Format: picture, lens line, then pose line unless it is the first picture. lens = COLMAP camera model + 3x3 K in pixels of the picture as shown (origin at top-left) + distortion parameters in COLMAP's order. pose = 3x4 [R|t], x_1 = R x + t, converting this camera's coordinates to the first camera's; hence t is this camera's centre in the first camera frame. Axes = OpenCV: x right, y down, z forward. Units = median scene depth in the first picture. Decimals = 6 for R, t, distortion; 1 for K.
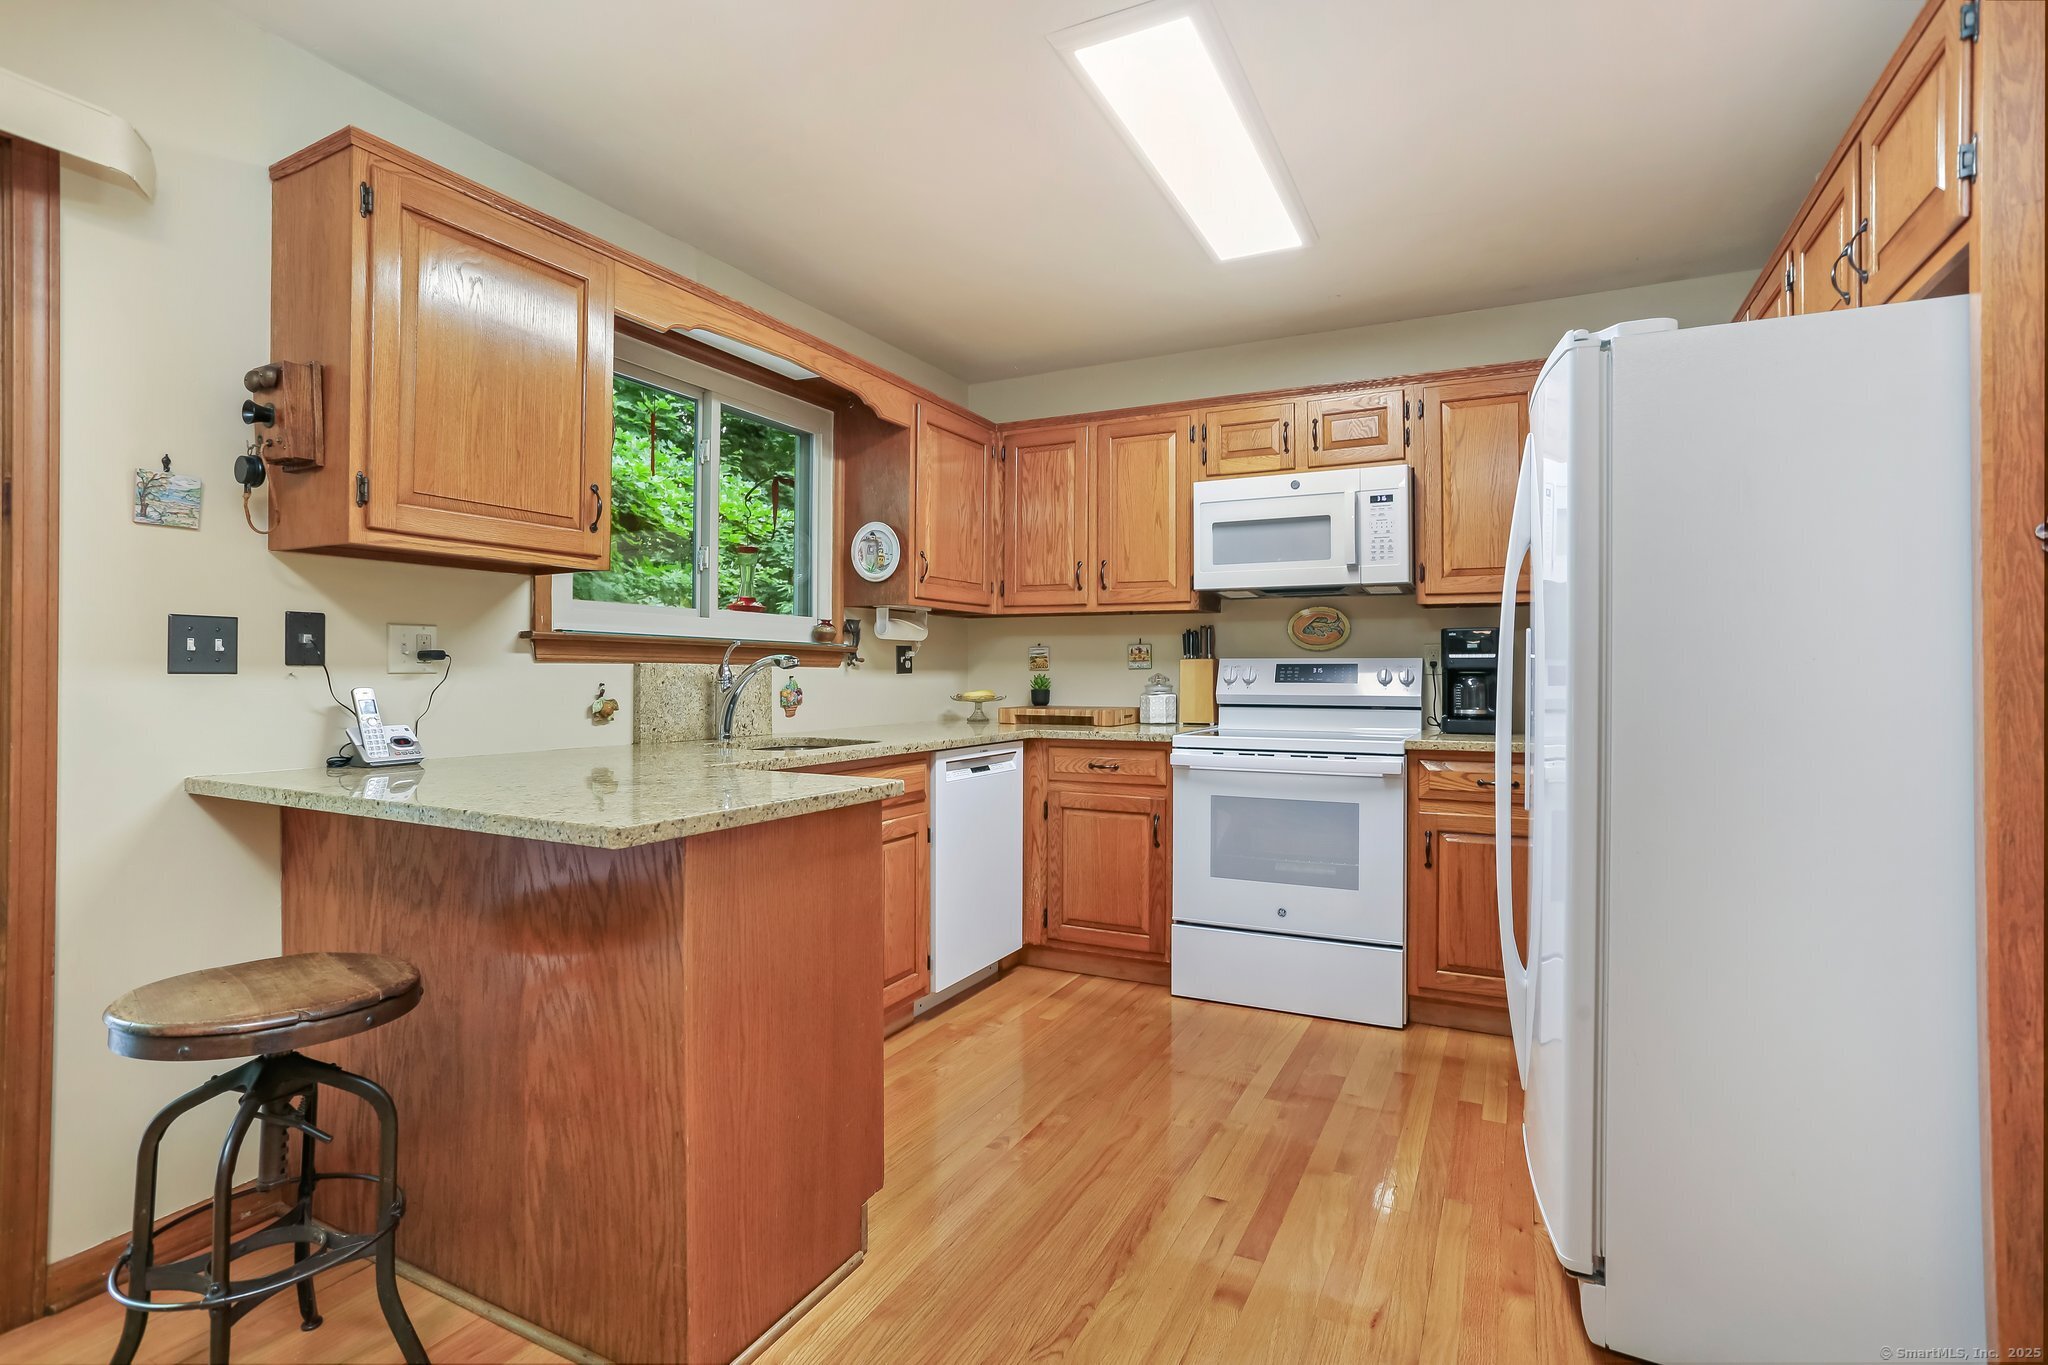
lens RADIAL K [[984.7, 0, 1016.3], [0, 984.7, 662.4], [0, 0, 1]] dist [-0.055162, 0.035525]
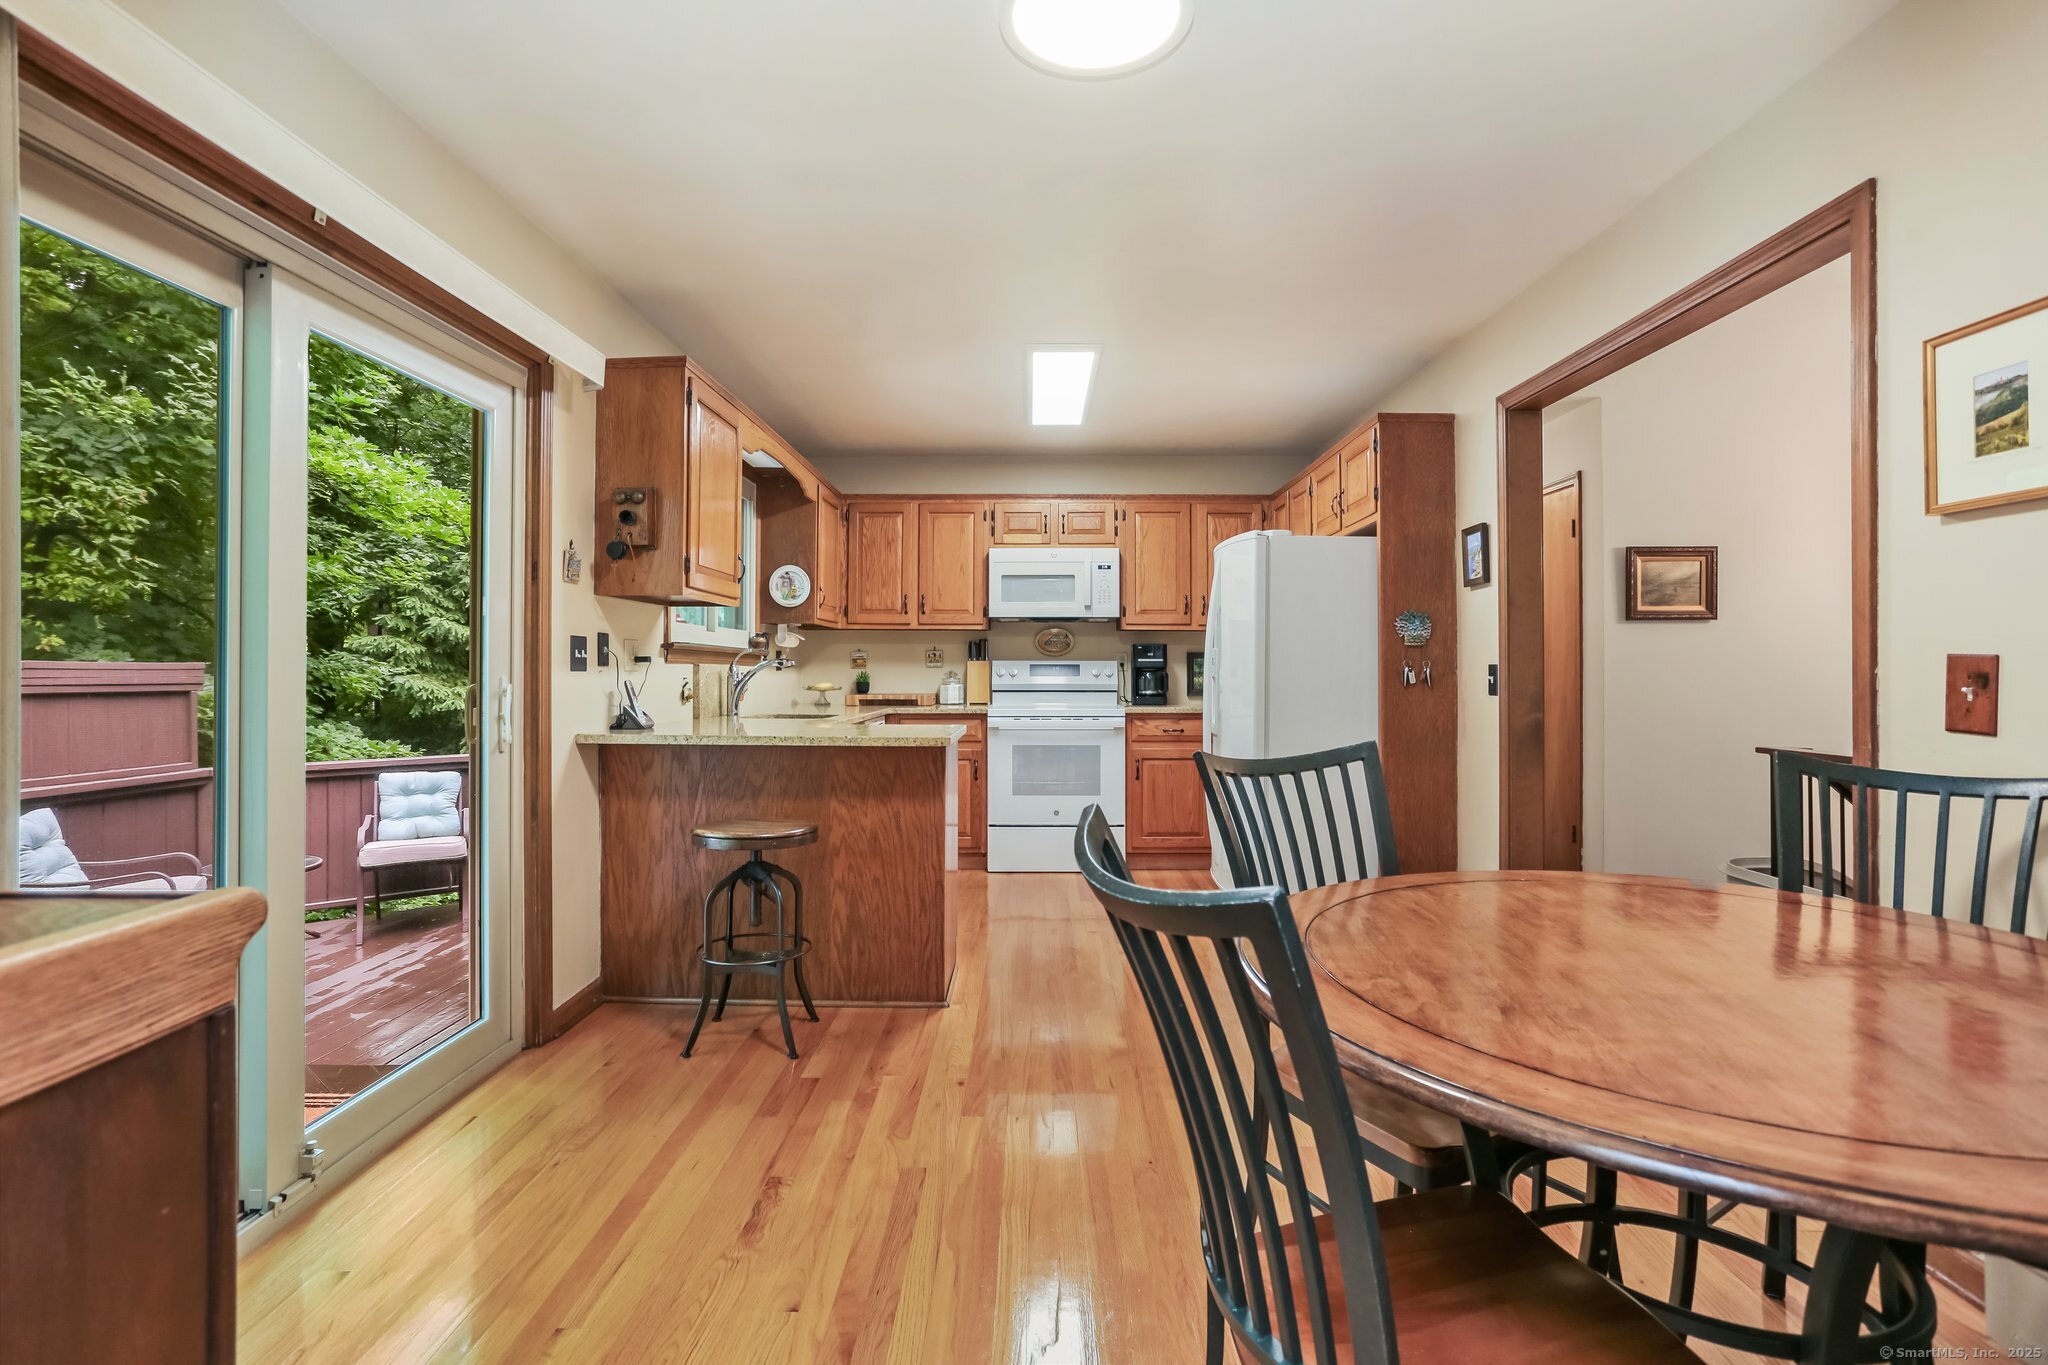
lens RADIAL K [[984.7, 0, 1016.3], [0, 984.7, 662.4], [0, 0, 1]] dist [-0.055162, 0.035525]
pose [[0.897667, 0.002133, 0.440669, -0.484195], [-0.003396, 0.999992, 0.002079, -0.004950], [-0.440662, -0.003363, 0.897667, -0.437564]]
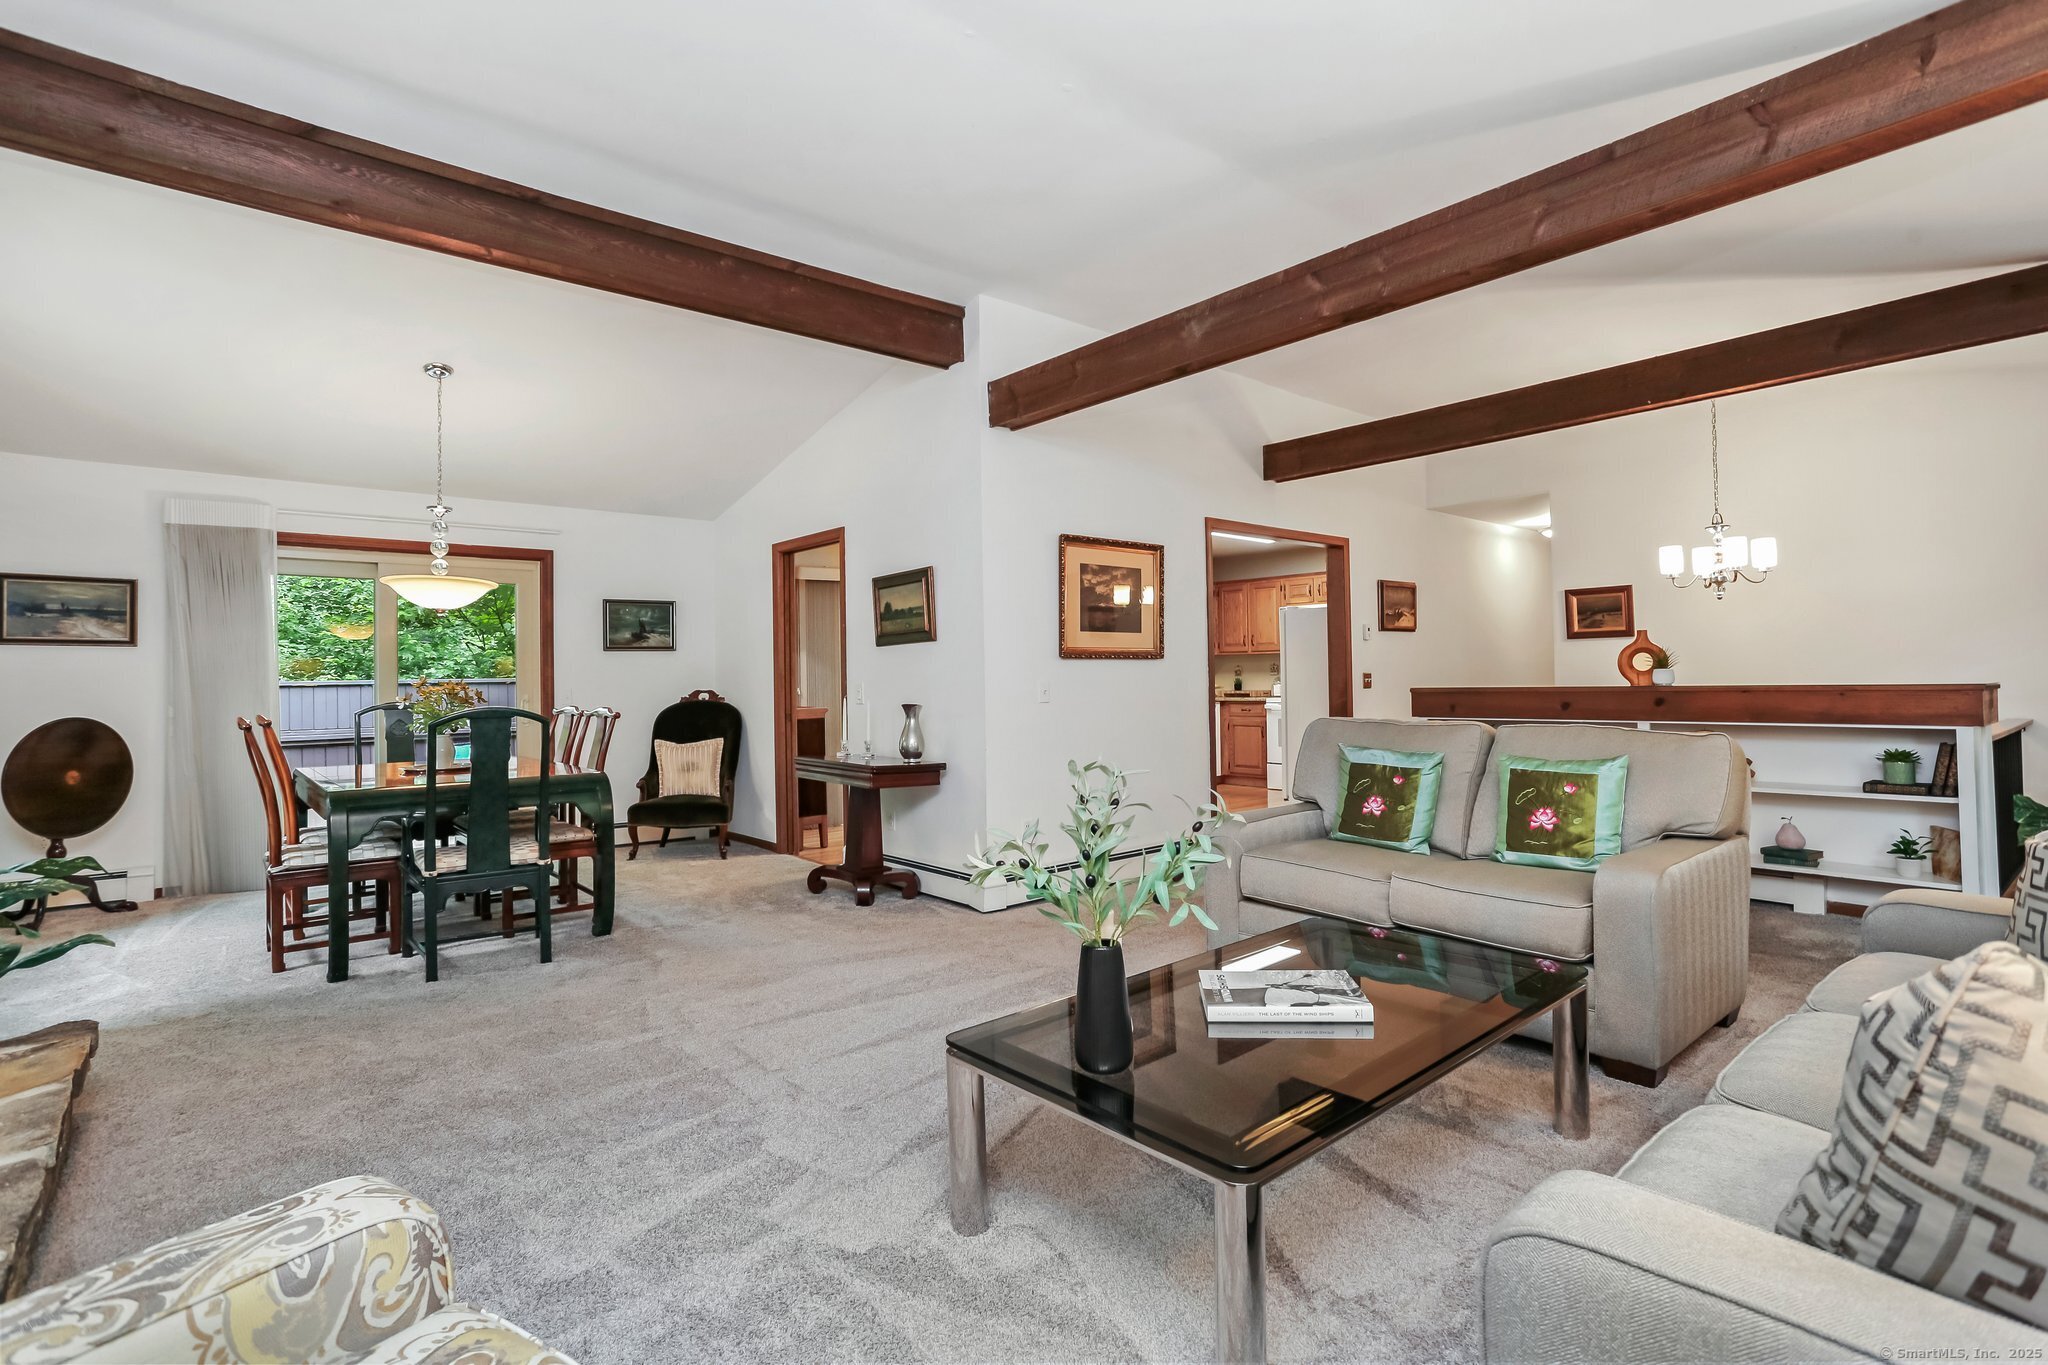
lens RADIAL K [[984.7, 0, 1016.3], [0, 984.7, 662.4], [0, 0, 1]] dist [-0.055162, 0.035525]
pose [[0.922796, -0.019178, -0.384812, 0.572253], [0.018109, 0.999816, -0.006402, -0.025611], [0.384864, -0.001060, 0.922973, -1.879827]]
